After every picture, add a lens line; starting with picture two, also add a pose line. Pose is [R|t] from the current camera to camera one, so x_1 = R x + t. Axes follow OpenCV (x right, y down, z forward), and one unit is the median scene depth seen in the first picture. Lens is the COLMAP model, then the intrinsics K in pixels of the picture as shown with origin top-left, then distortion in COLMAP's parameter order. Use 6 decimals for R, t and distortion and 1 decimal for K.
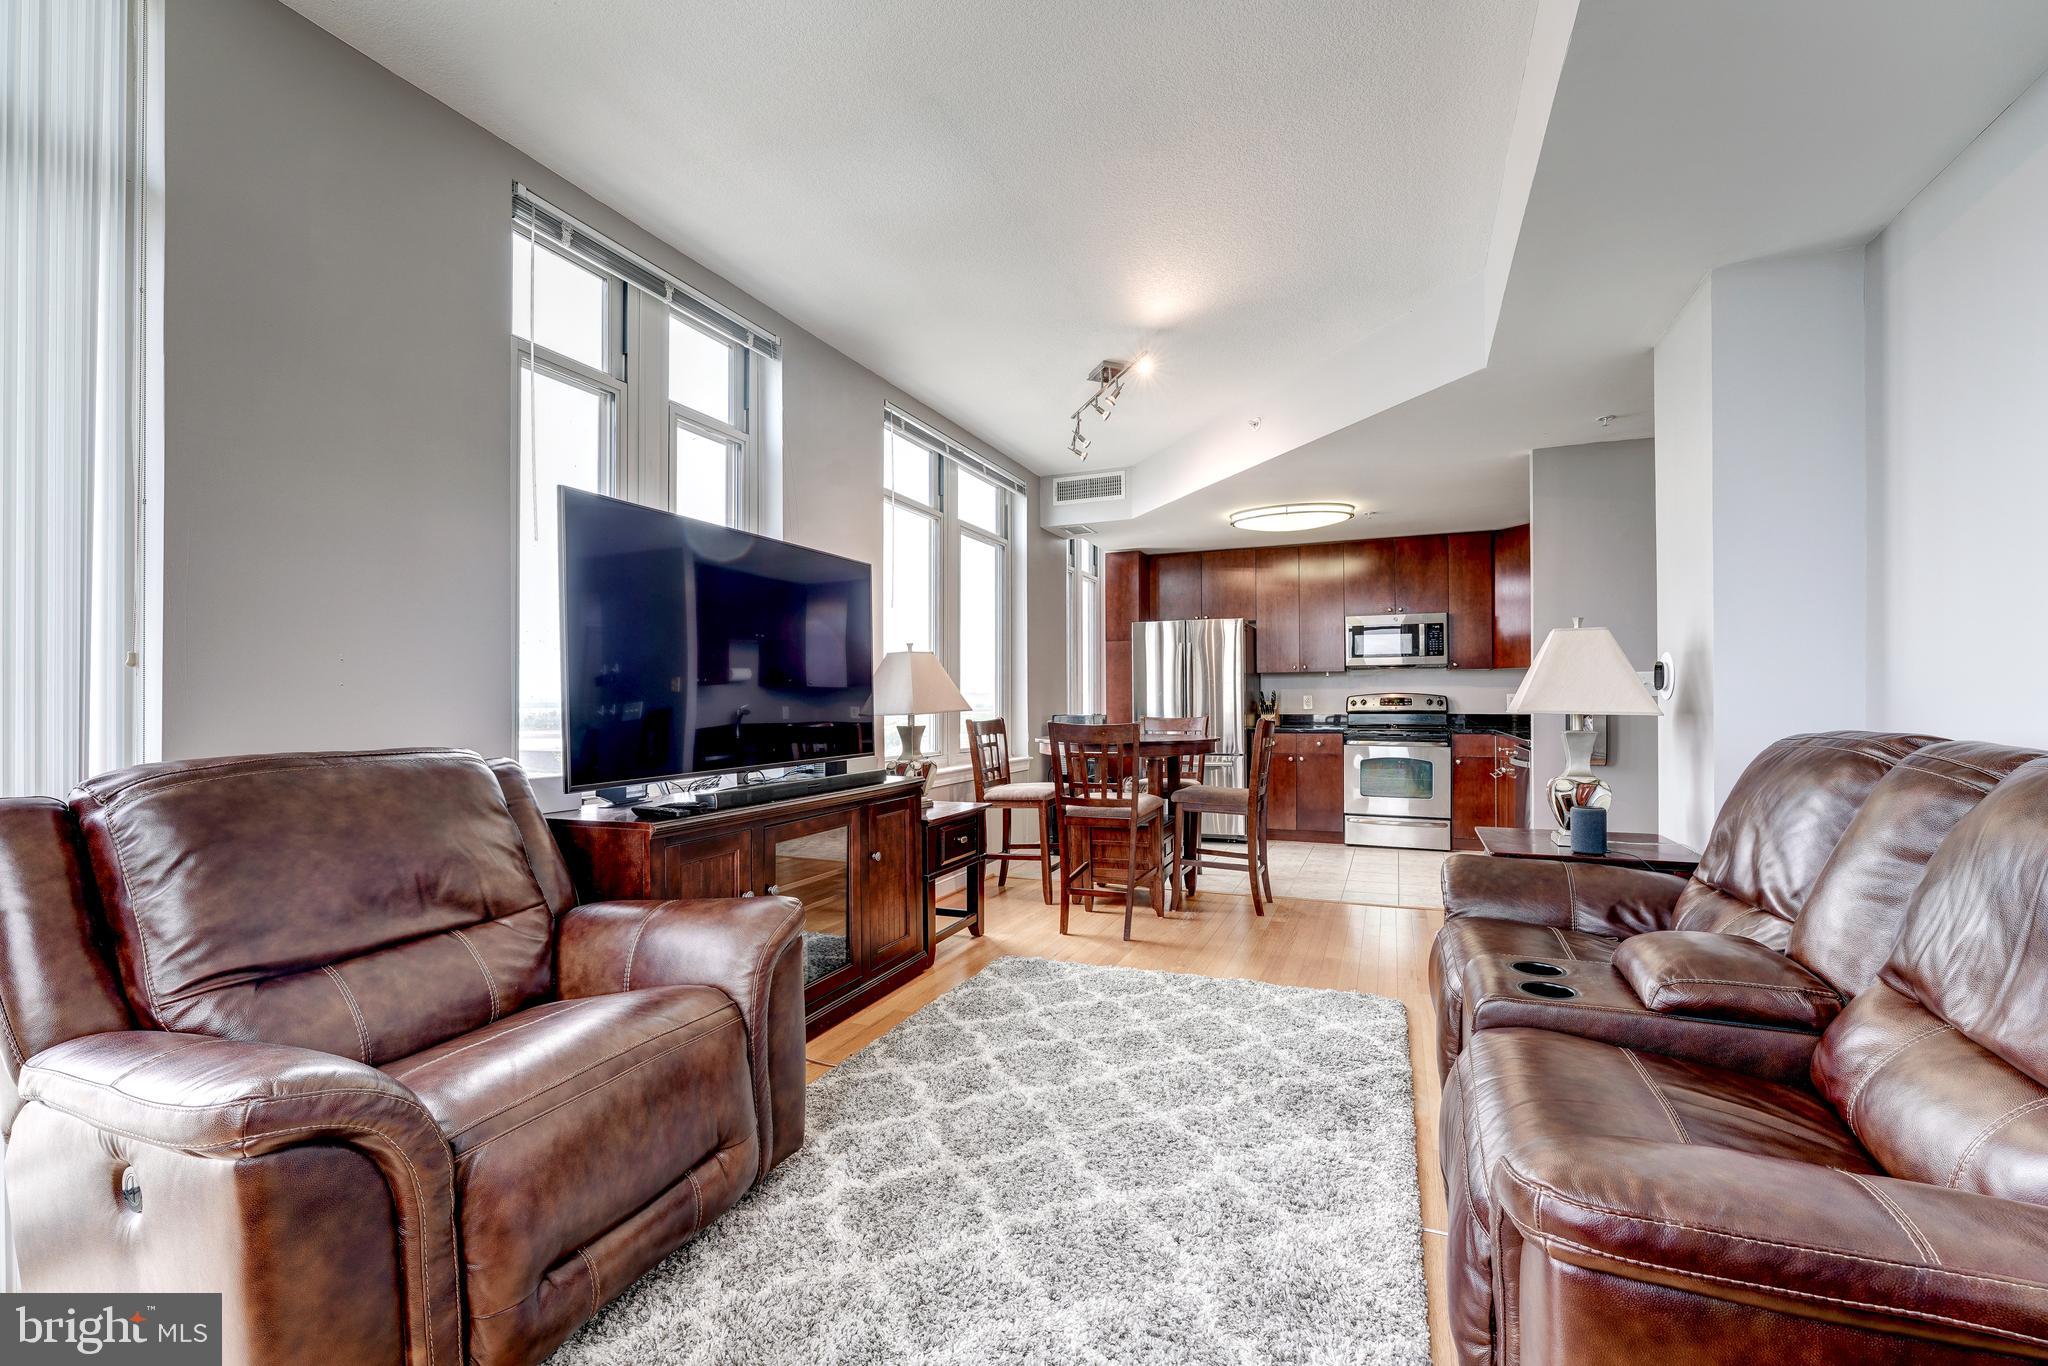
lens RADIAL K [[837.0, 0, 1083.5], [0, 837.0, 704.1], [0, 0, 1]] dist [-0.001569, 0.000453]
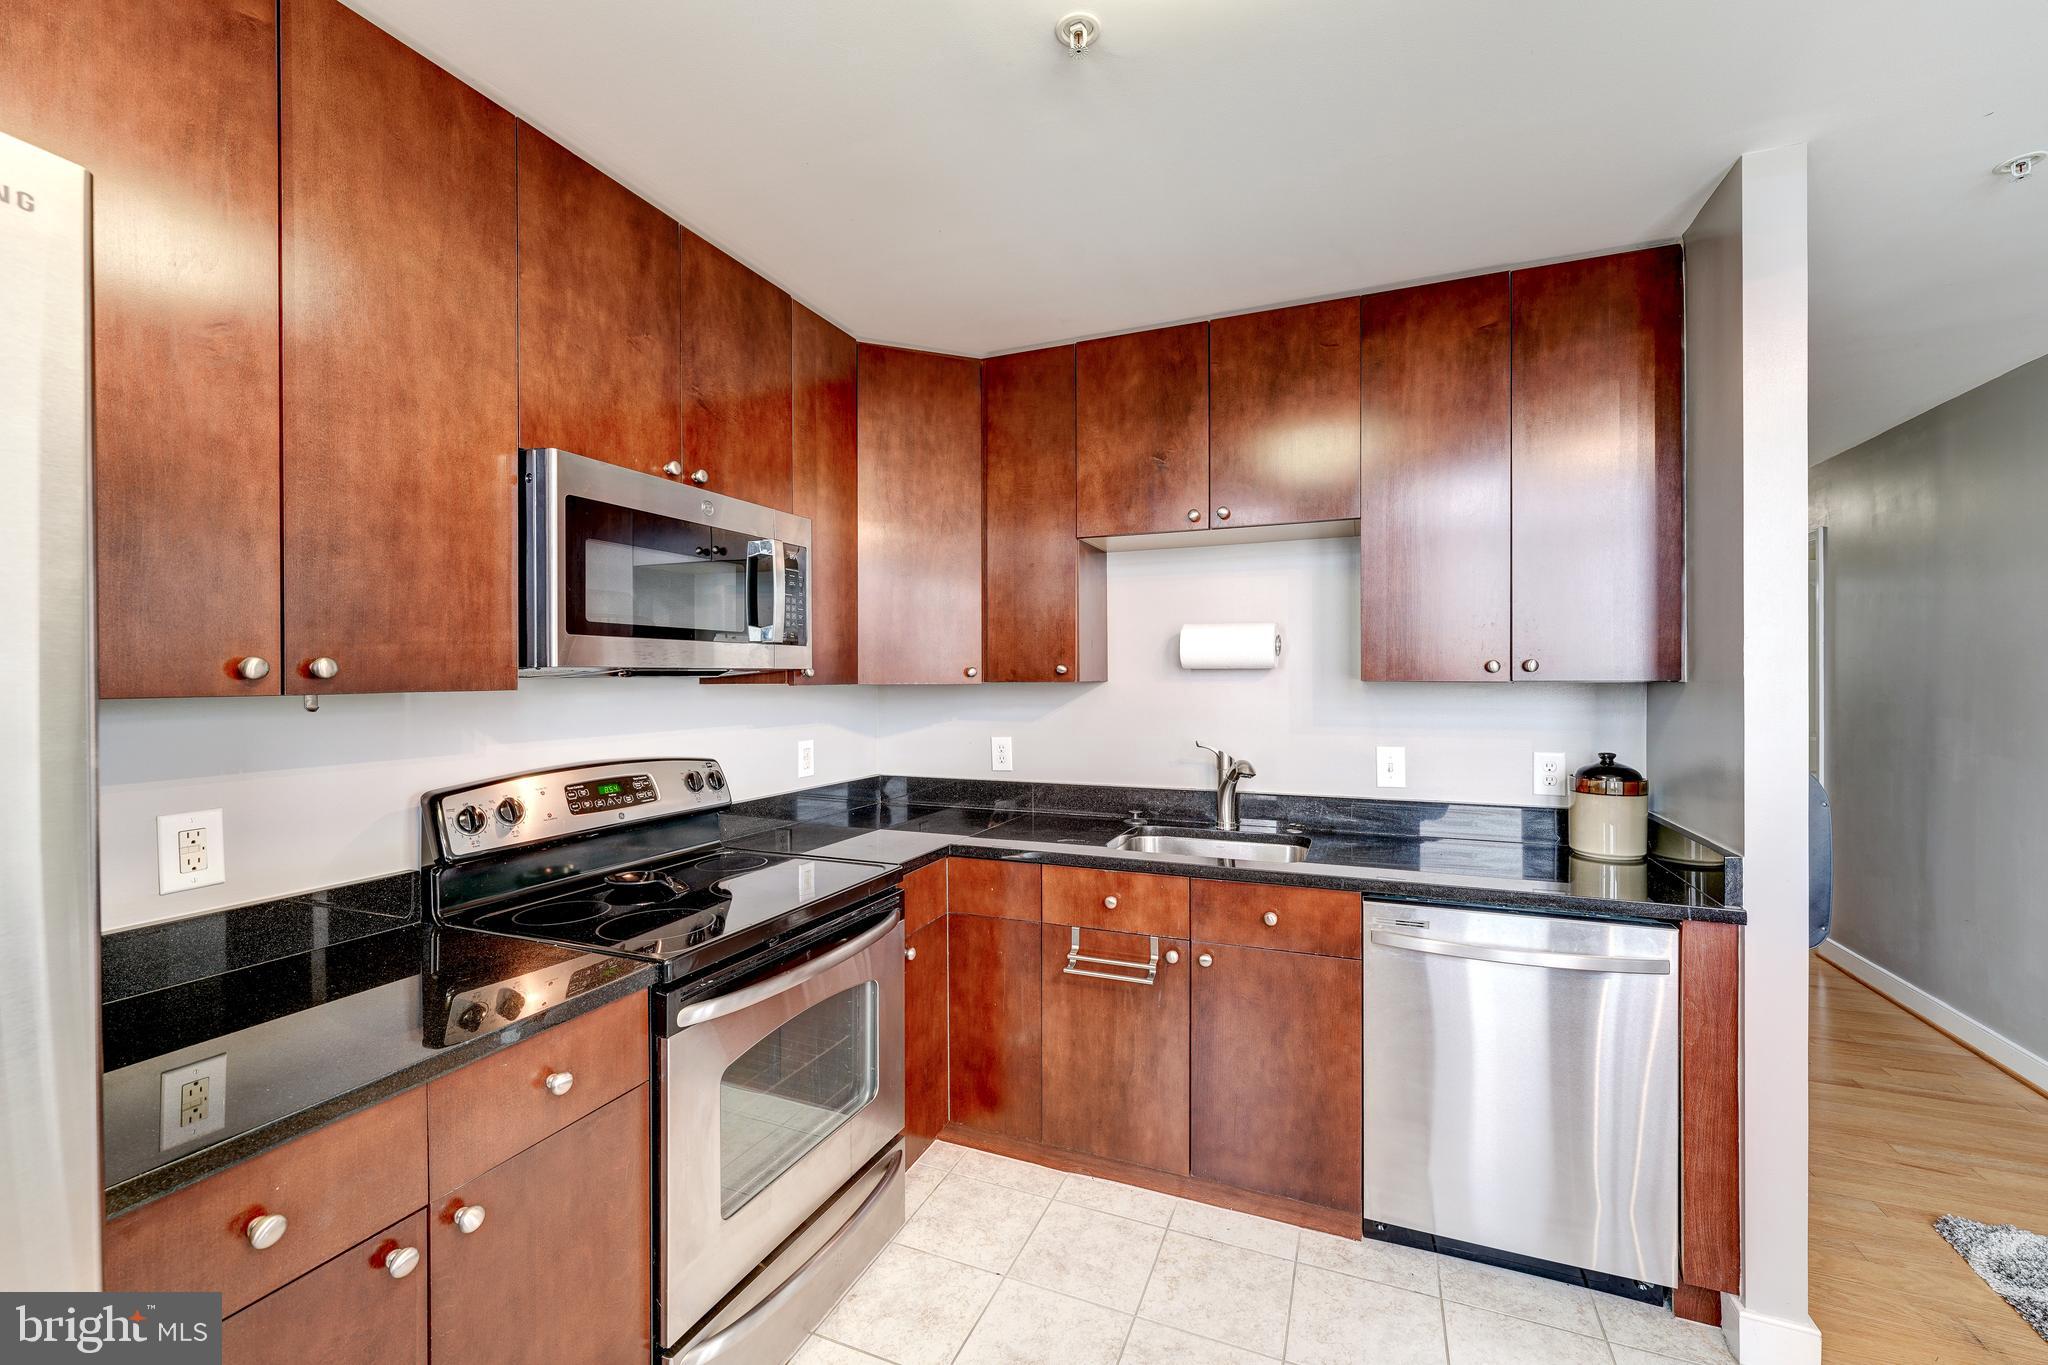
lens RADIAL K [[837.0, 0, 1031.2], [0, 837.0, 679.9], [0, 0, 1]] dist [-0.001569, 0.000453]
pose [[0.027442, 0.005025, 0.999611, 0.095138], [0.011544, 0.999919, -0.005343, -0.041025], [-0.999557, 0.011686, 0.027382, 0.894590]]
